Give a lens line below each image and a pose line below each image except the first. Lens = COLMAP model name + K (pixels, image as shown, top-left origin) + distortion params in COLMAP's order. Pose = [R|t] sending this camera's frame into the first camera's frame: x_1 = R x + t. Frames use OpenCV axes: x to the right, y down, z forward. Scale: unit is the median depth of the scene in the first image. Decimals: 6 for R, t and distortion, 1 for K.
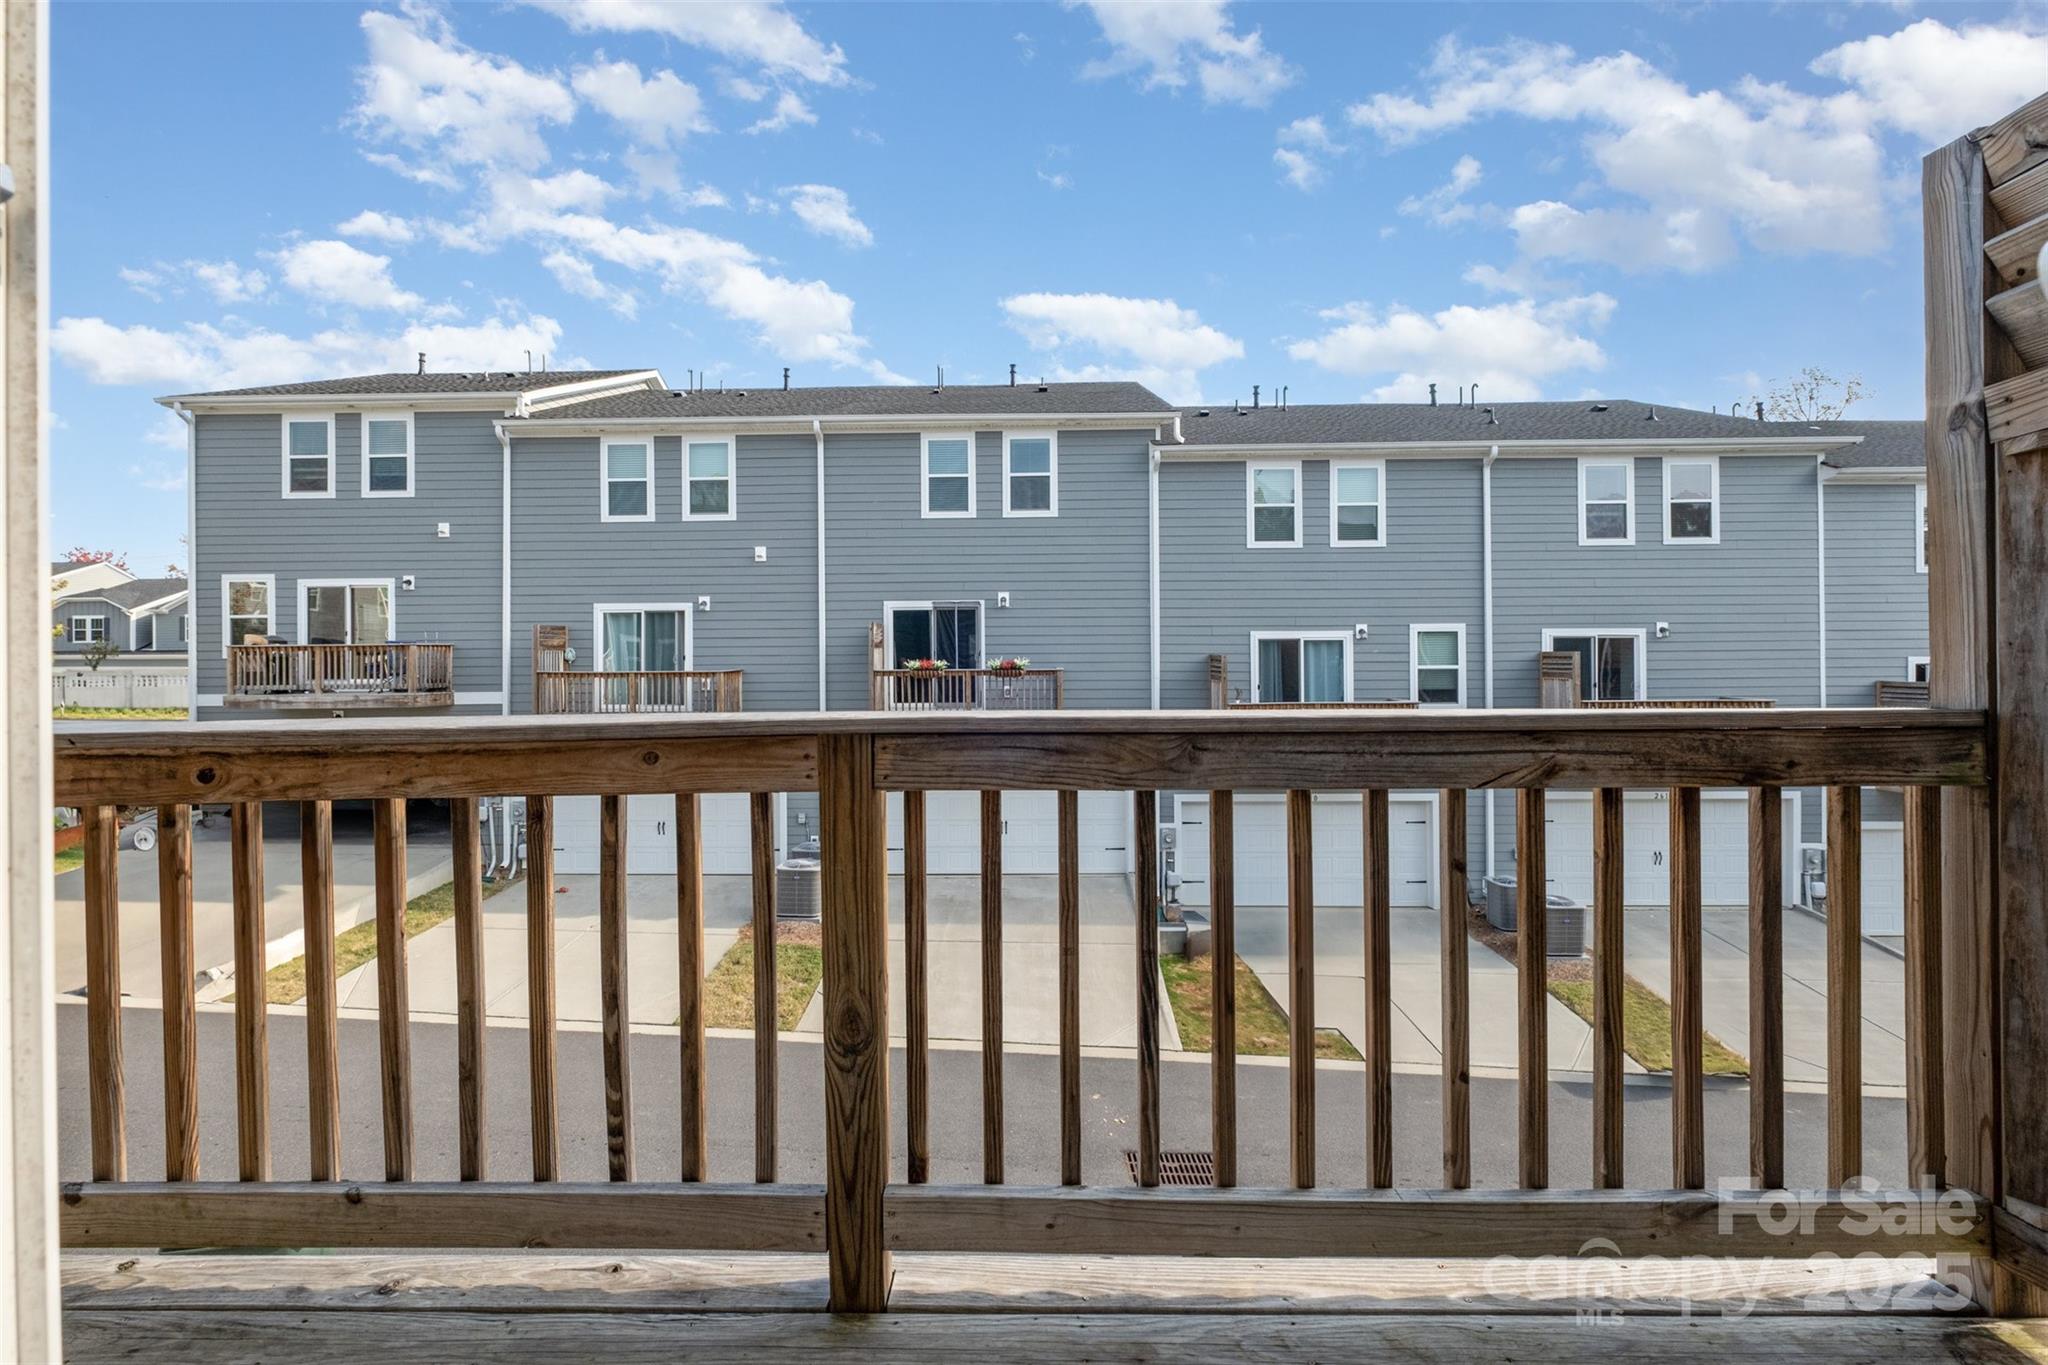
lens RADIAL K [[948.4, 0, 1013.6], [0, 948.4, 680.3], [0, 0, 1]] dist [-0.004684, 0.000611]
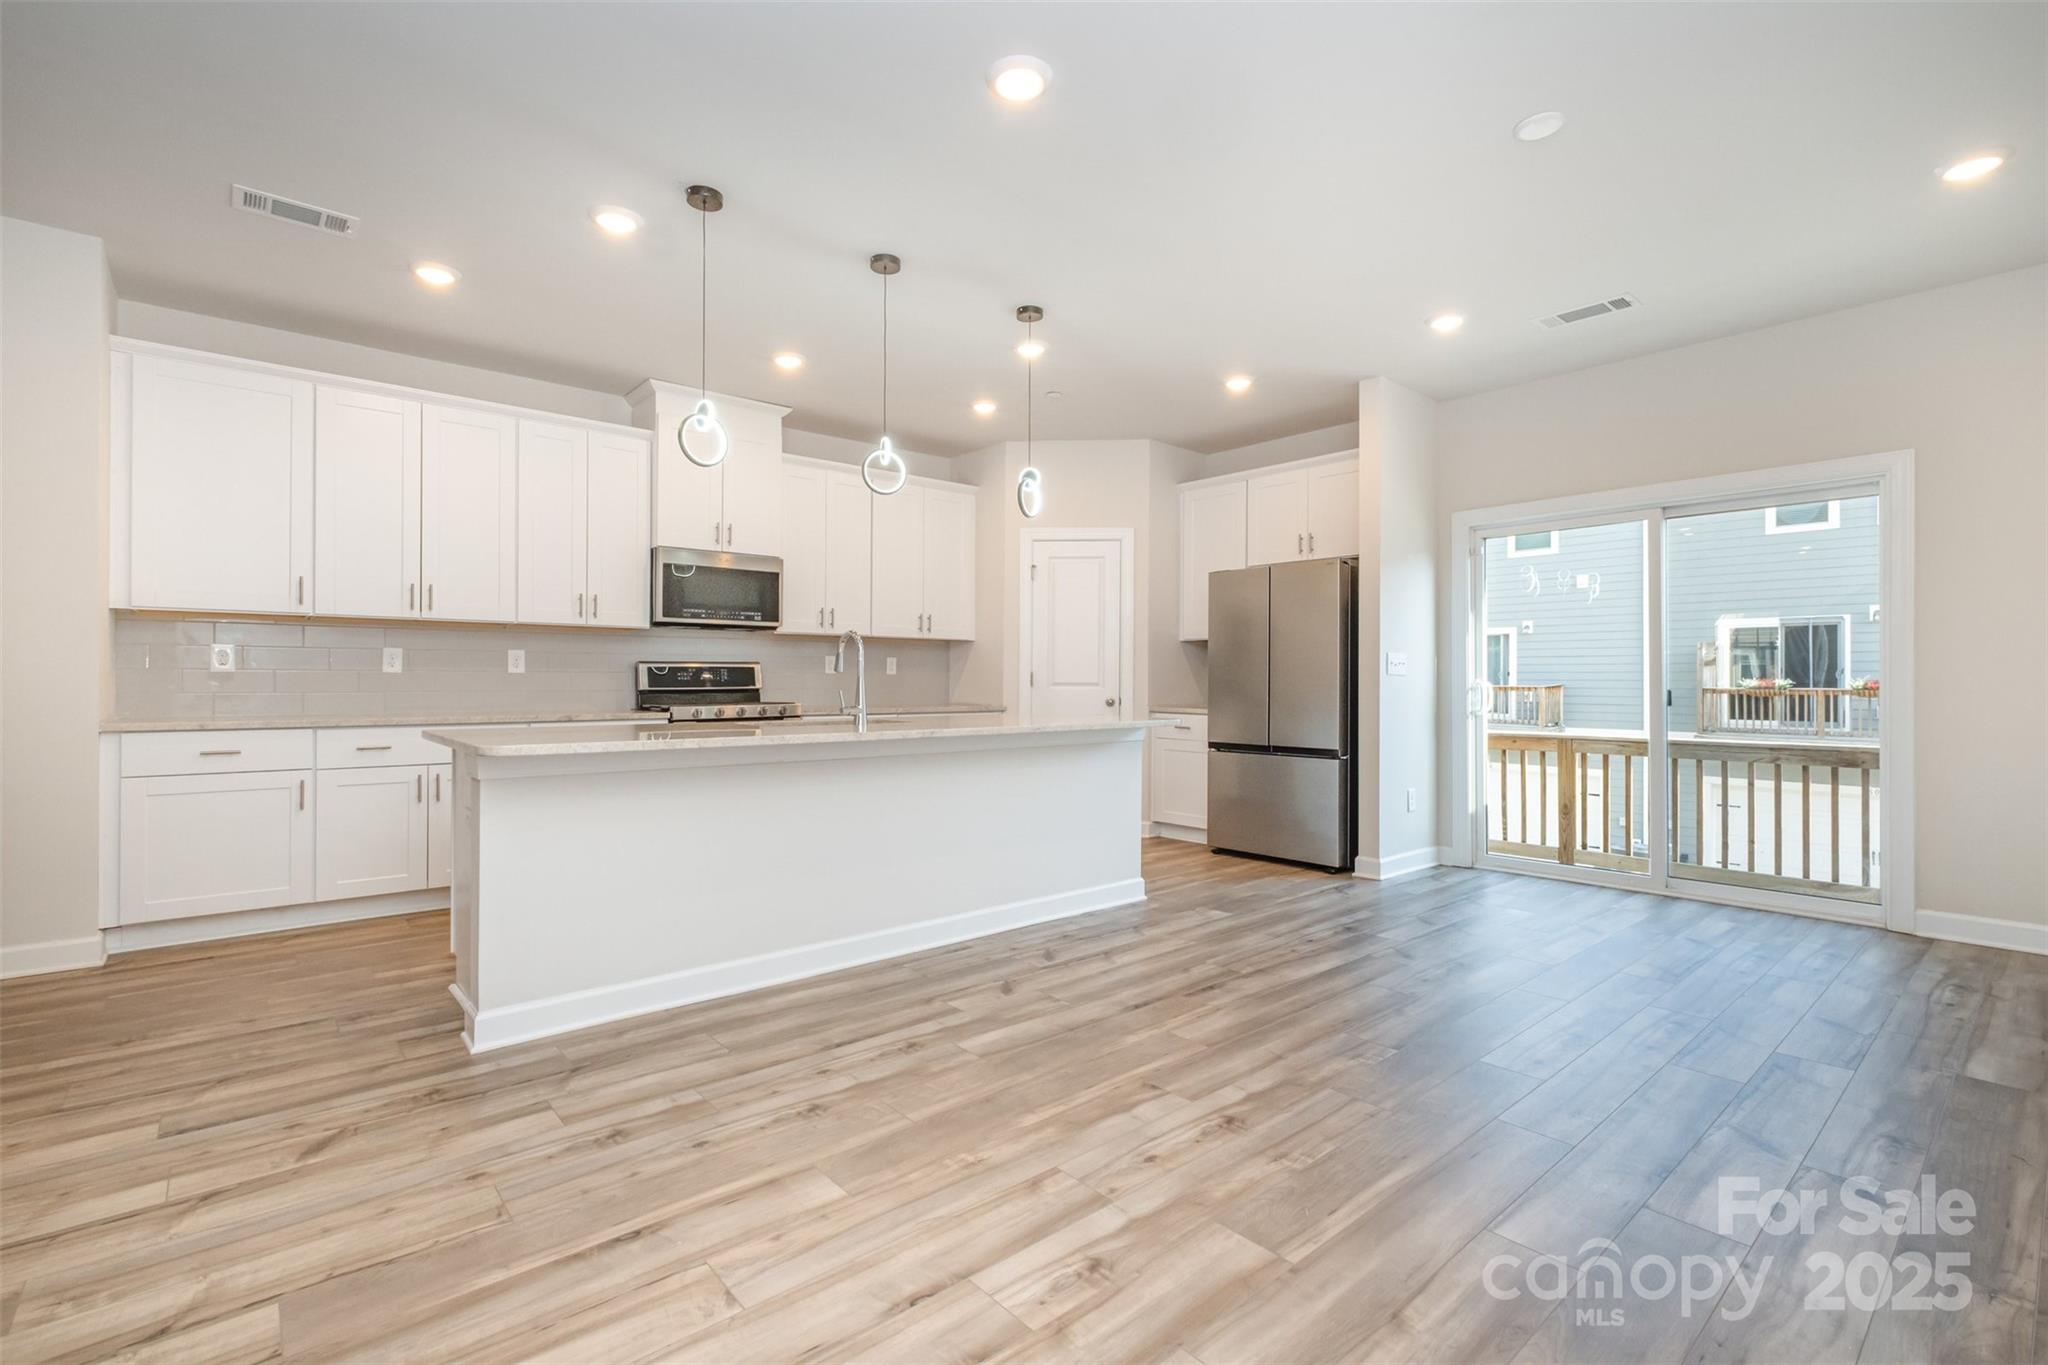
lens RADIAL K [[948.4, 0, 1007.8], [0, 948.4, 676.7], [0, 0, 1]] dist [-0.004684, 0.000611]
pose [[0.684755, 0.007720, -0.728732, 0.085026], [-0.011973, 0.999928, -0.000657, -0.012981], [0.728675, 0.009175, 0.684798, -0.263026]]
